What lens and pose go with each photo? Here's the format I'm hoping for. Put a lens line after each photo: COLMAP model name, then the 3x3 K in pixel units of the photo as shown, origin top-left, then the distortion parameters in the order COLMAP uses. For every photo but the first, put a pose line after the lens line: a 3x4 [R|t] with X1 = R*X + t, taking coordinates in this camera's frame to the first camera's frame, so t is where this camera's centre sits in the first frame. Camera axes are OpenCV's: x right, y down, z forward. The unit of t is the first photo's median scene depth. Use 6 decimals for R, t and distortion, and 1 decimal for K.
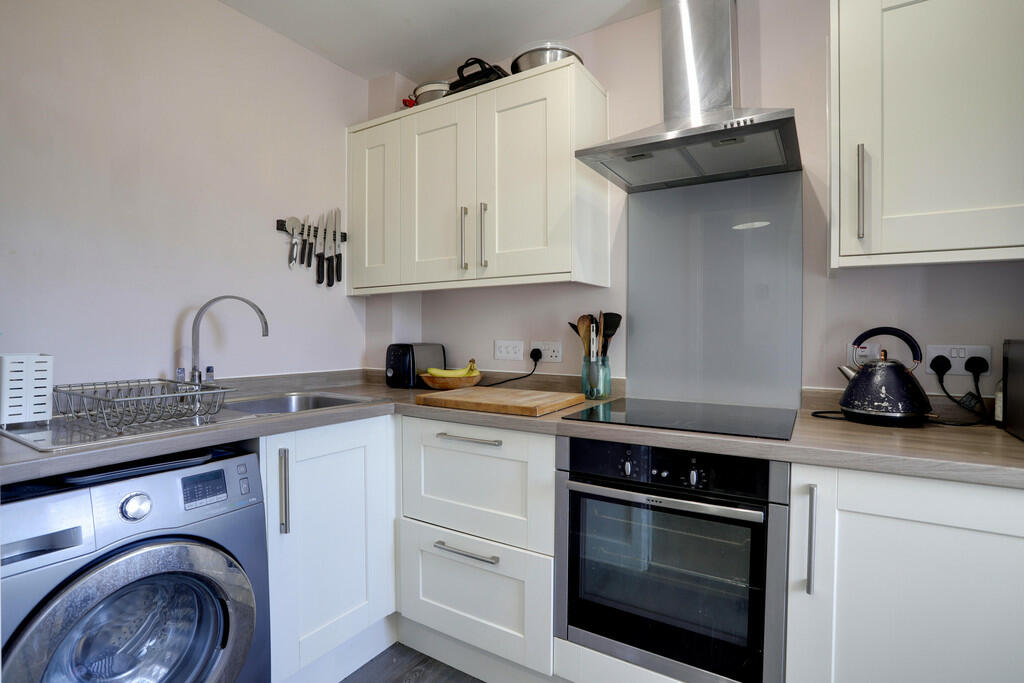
lens RADIAL K [[502.8, 0, 505.4], [0, 502.8, 333.3], [0, 0, 1]] dist [-0.070123, 0.030125]
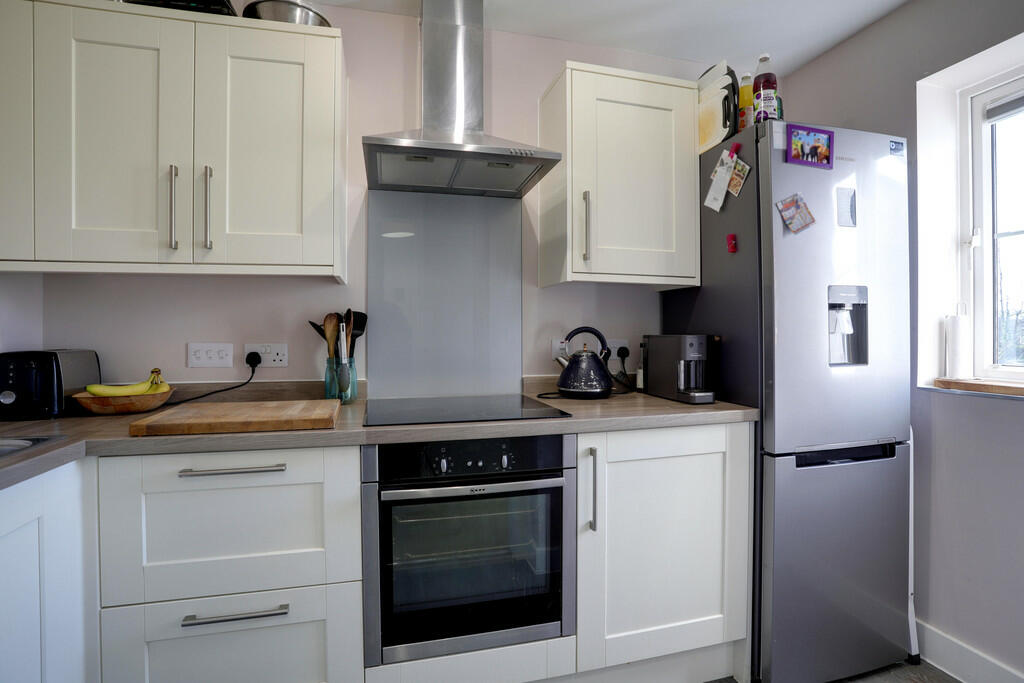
lens RADIAL K [[502.8, 0, 505.4], [0, 502.8, 333.3], [0, 0, 1]] dist [-0.070123, 0.030125]
pose [[0.692170, -0.007906, 0.721692, -0.343587], [0.007138, 0.999966, 0.004108, -0.001701], [-0.721700, 0.002308, 0.692202, 0.172255]]
